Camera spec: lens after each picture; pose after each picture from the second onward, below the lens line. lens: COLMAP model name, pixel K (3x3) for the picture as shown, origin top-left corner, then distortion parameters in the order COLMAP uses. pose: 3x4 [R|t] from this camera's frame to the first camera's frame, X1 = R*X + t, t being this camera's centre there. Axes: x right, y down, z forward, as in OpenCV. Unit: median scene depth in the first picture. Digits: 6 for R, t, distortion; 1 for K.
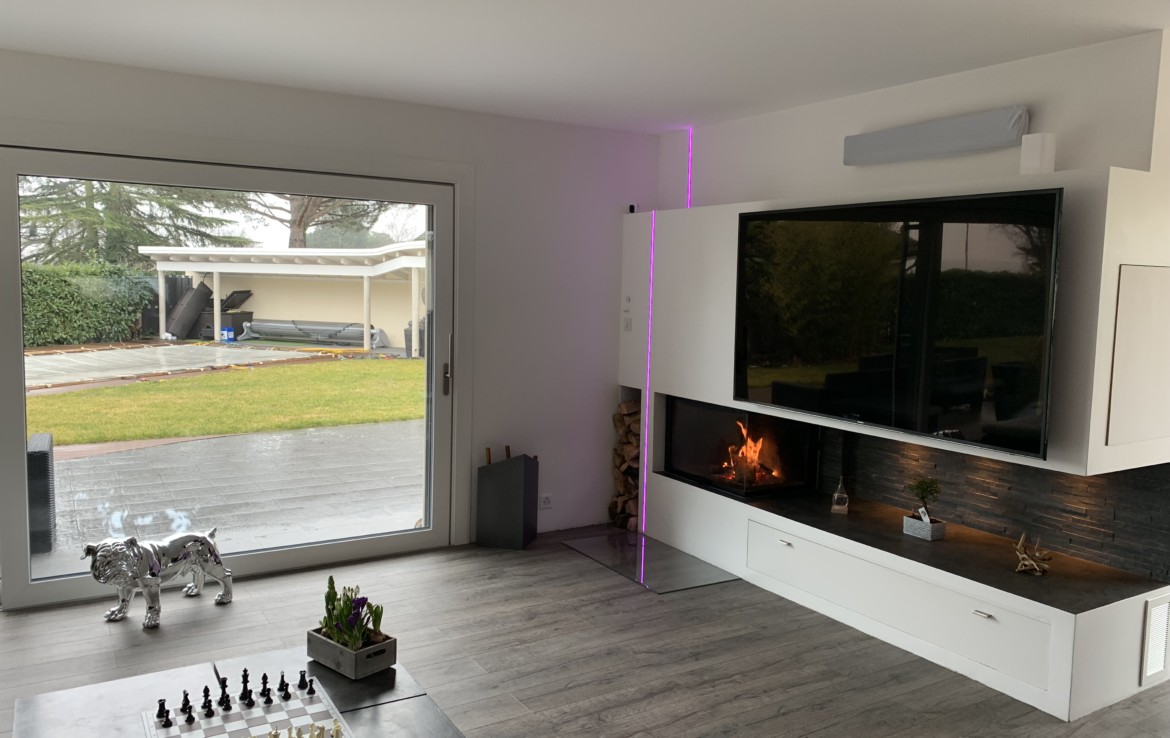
lens RADIAL K [[905.2, 0, 585.0], [0, 905.2, 369.0], [0, 0, 1]] dist [0.000038, -0.000798]
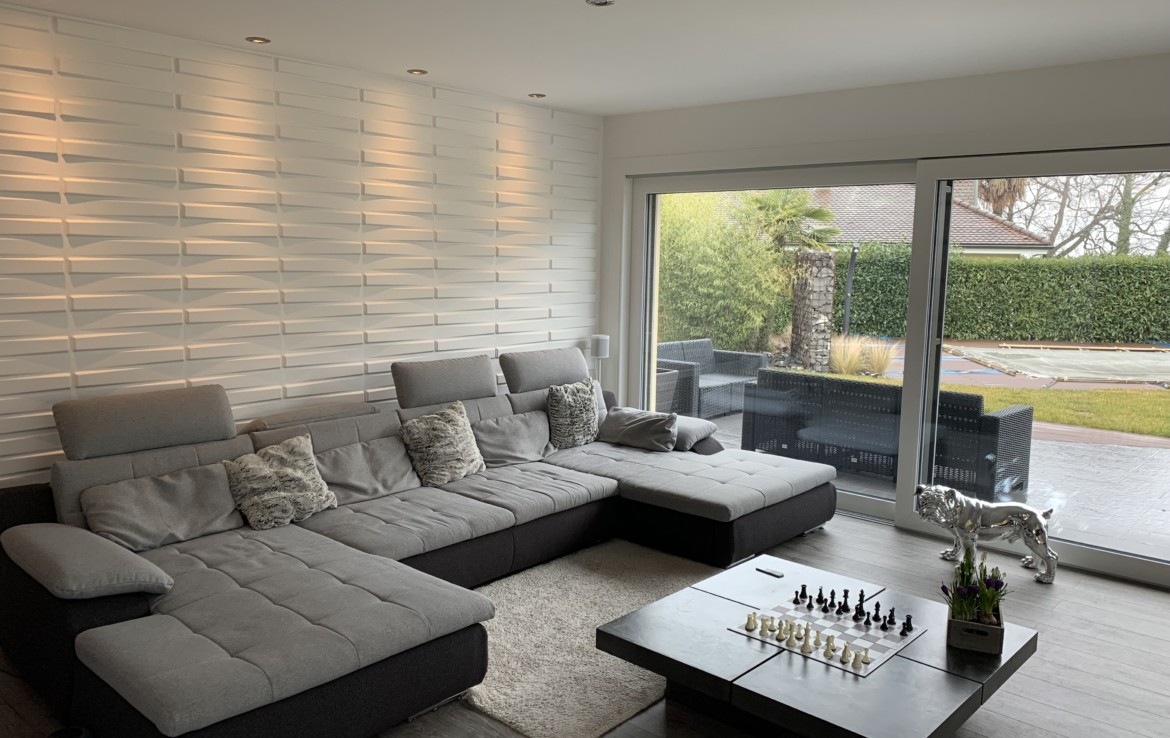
lens RADIAL K [[859.8, 0, 553.2], [0, 859.8, 371.5], [0, 0, 1]] dist [0.087621, -0.121377]
pose [[0.284680, 0.115350, -0.951657, 0.368147], [-0.104505, 0.990552, 0.088803, -0.009125], [0.952909, 0.074173, 0.294045, 0.162657]]
